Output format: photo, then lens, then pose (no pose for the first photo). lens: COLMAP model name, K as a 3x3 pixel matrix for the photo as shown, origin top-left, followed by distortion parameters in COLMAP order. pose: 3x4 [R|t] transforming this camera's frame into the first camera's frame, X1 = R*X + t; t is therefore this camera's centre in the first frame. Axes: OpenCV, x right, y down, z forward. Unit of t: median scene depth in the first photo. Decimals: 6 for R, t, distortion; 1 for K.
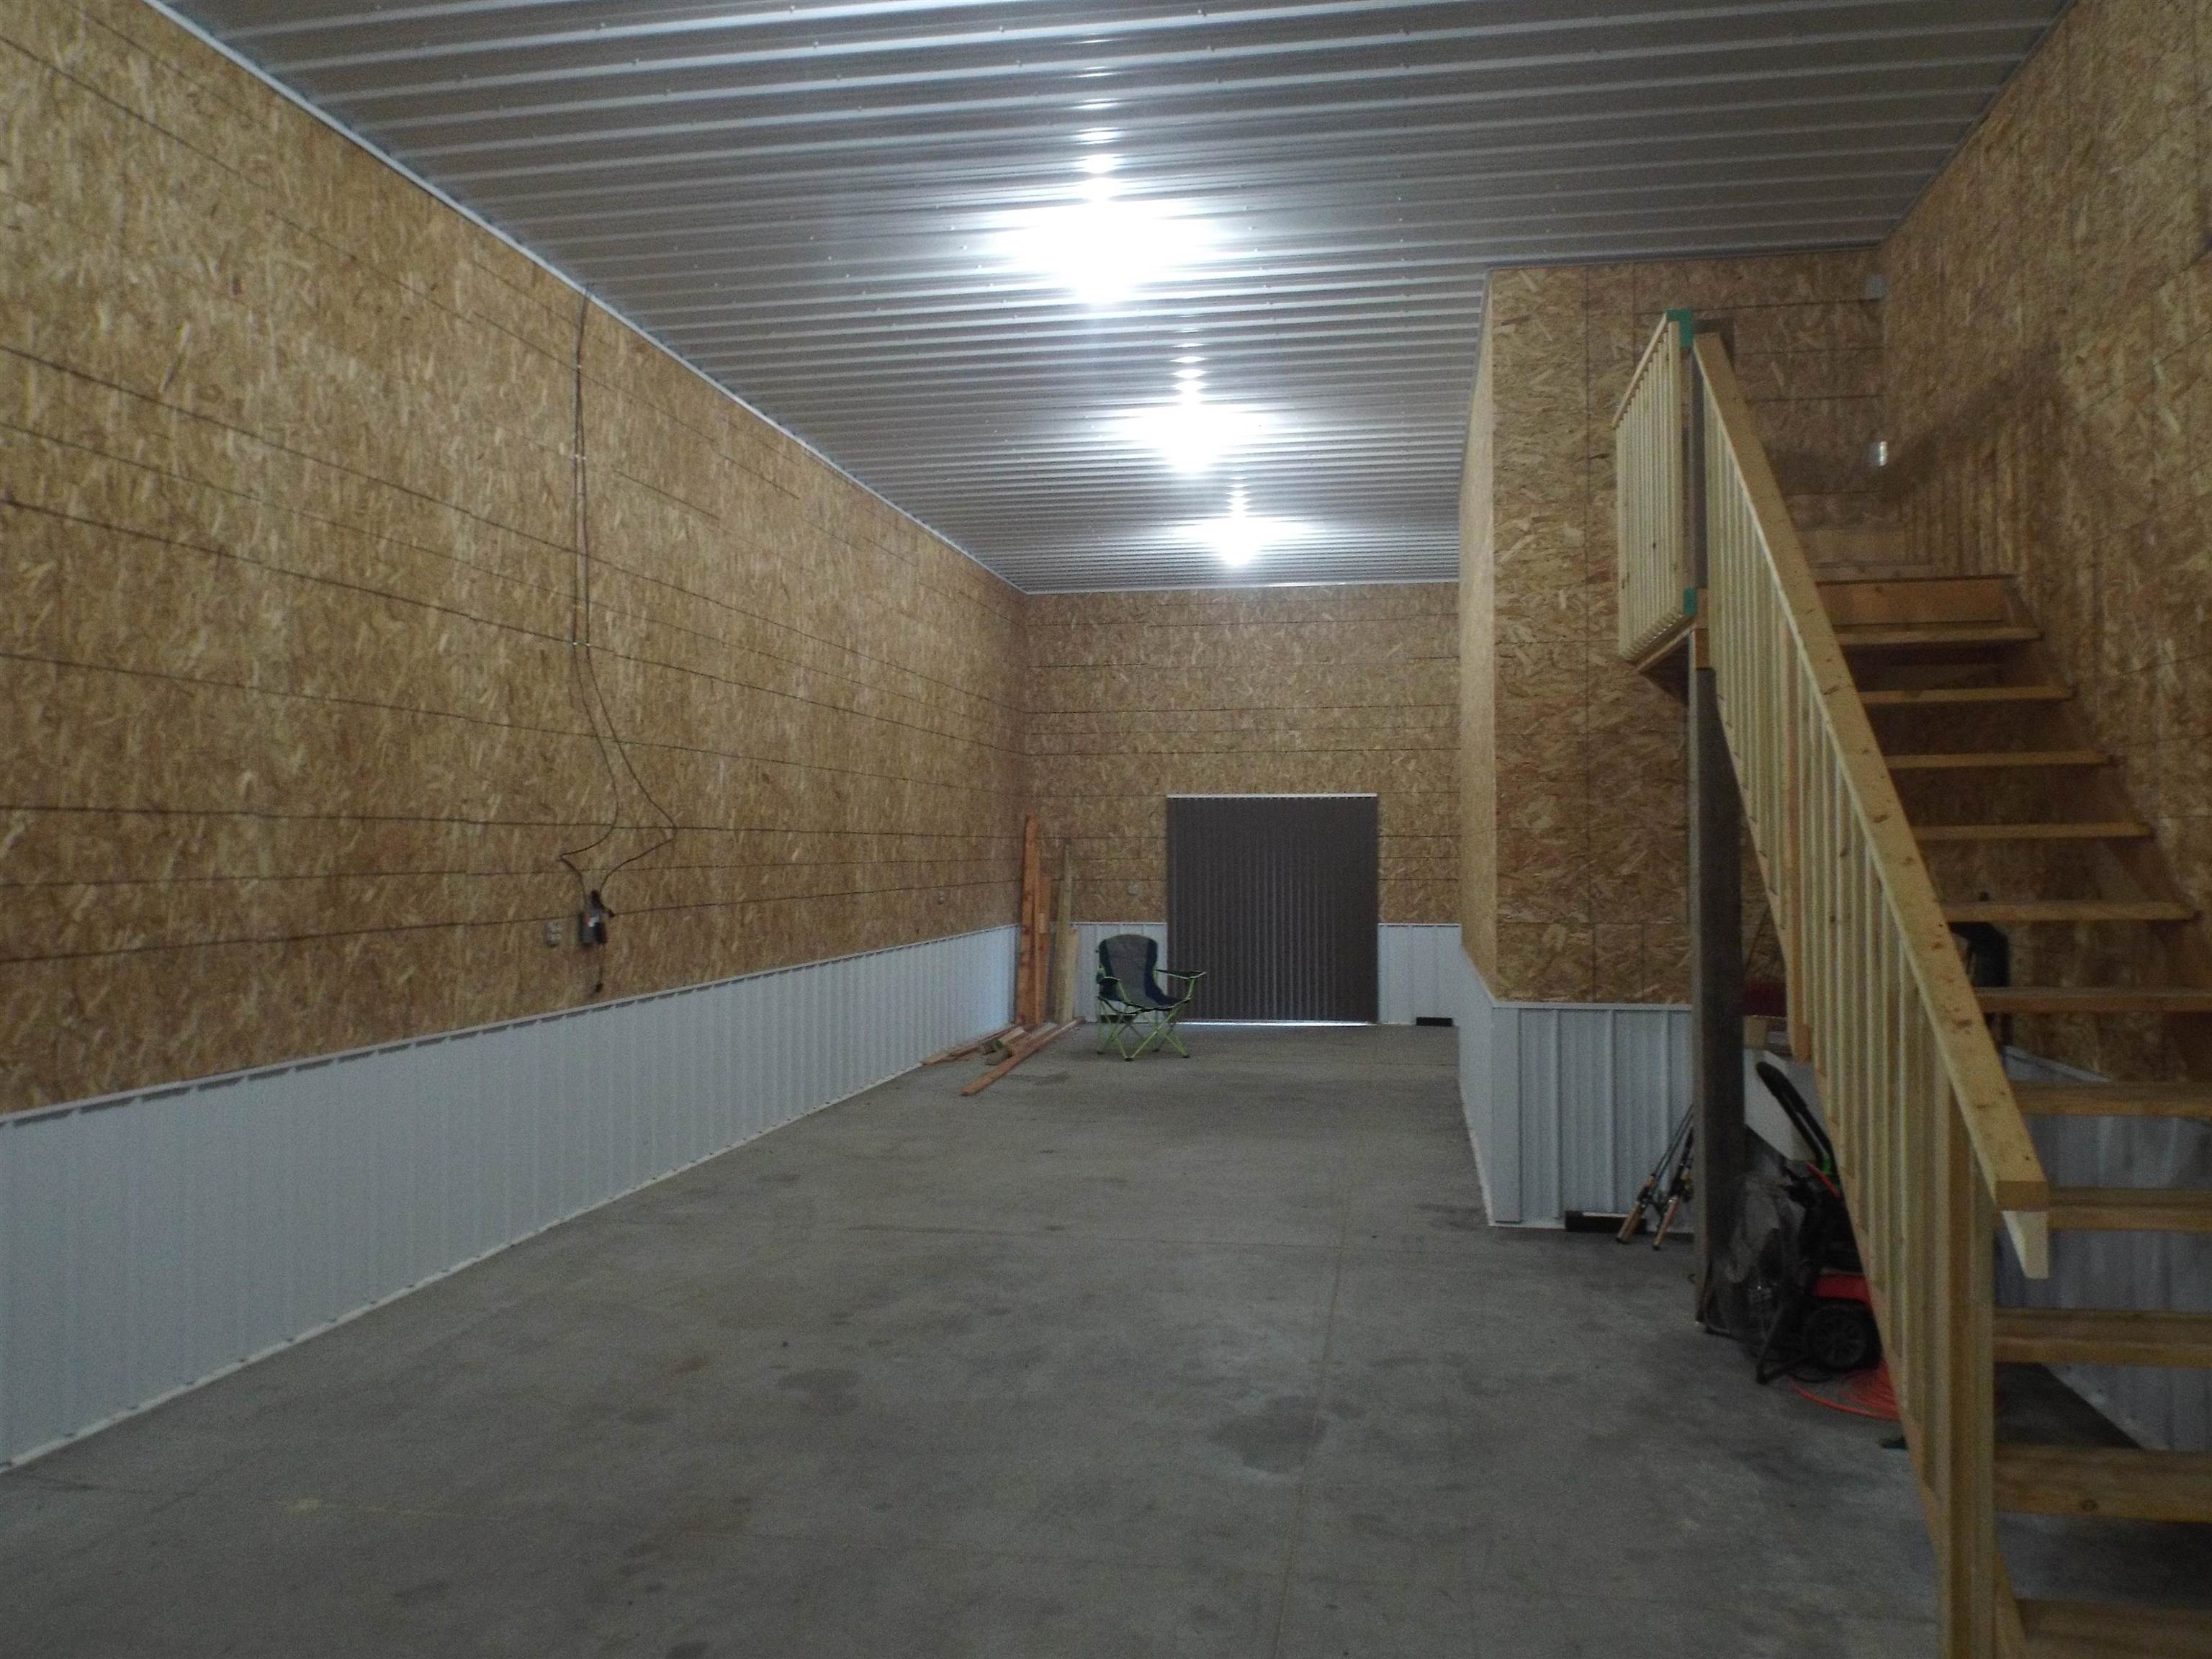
lens RADIAL K [[1633.8, 0, 1106.0], [0, 1633.8, 829.5], [0, 0, 1]] dist [-0.001631, -0.009438]
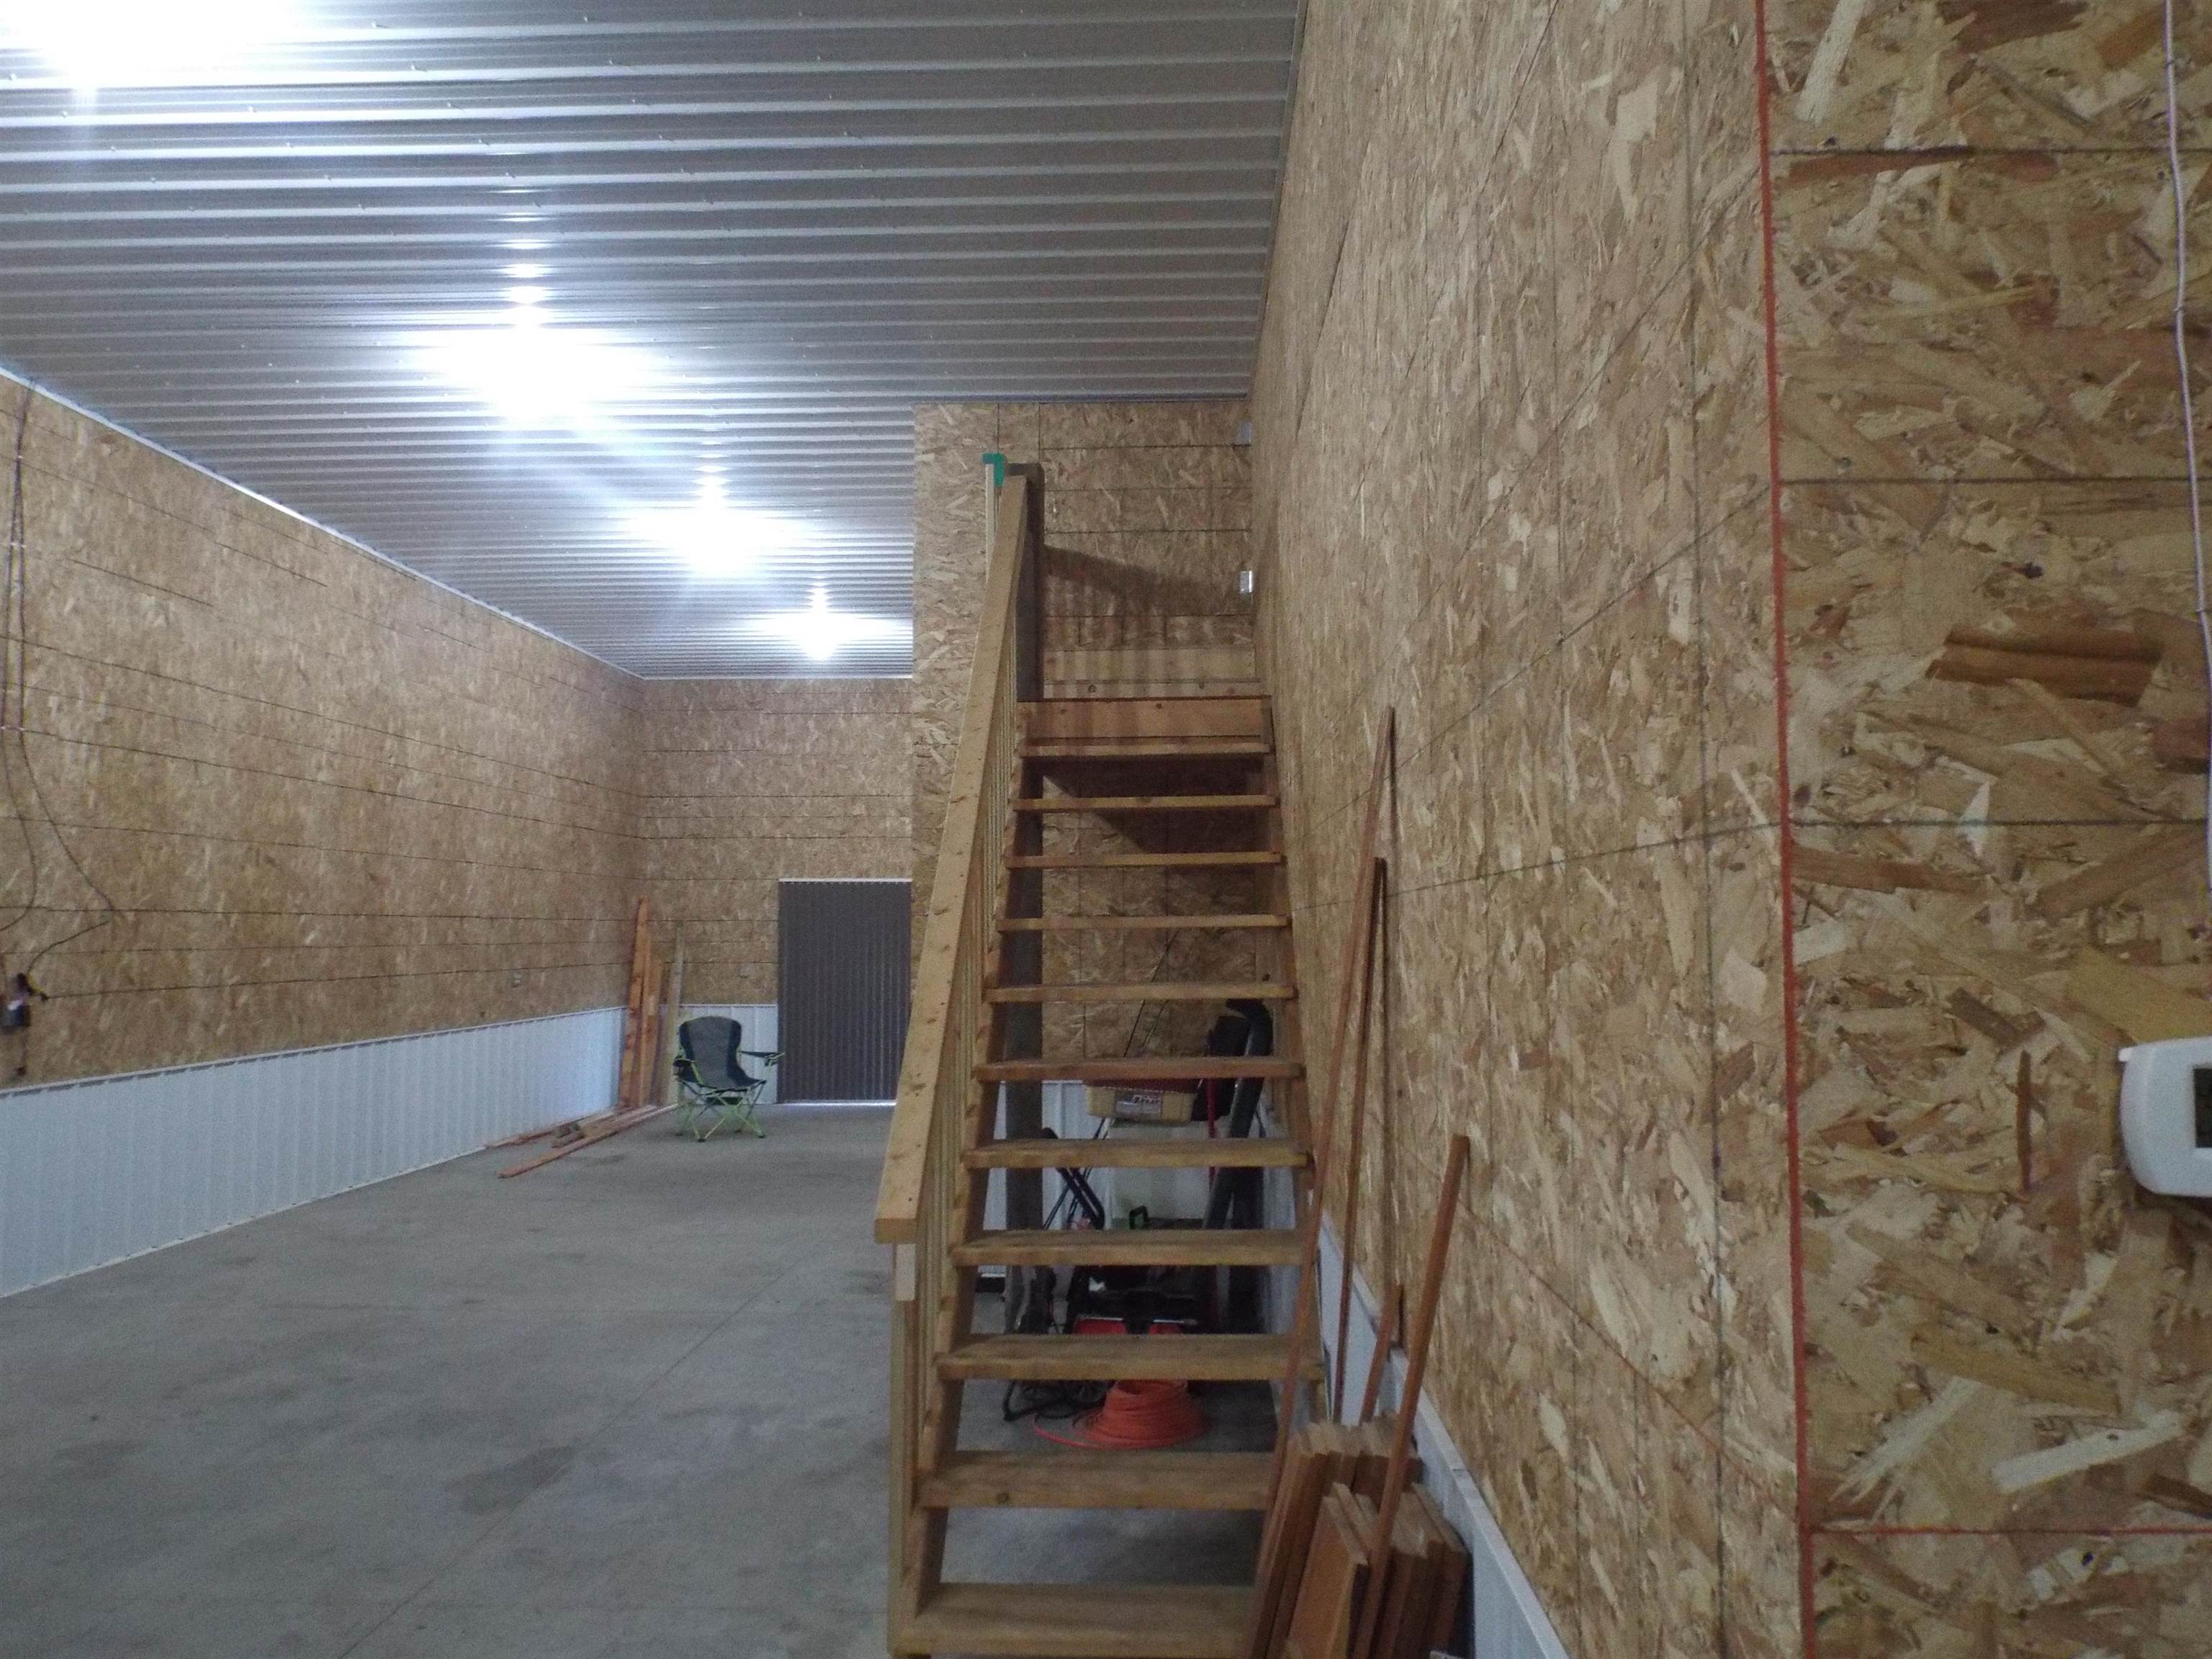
lens RADIAL K [[1648.0, 0, 1106.0], [0, 1648.0, 829.5], [0, 0, 1]] dist [0.003148, 0.000458]
pose [[0.992165, 0.010900, 0.124461, 0.192516], [-0.004772, 0.998766, -0.049429, -0.003515], [-0.124846, 0.048447, 0.990993, -0.079254]]
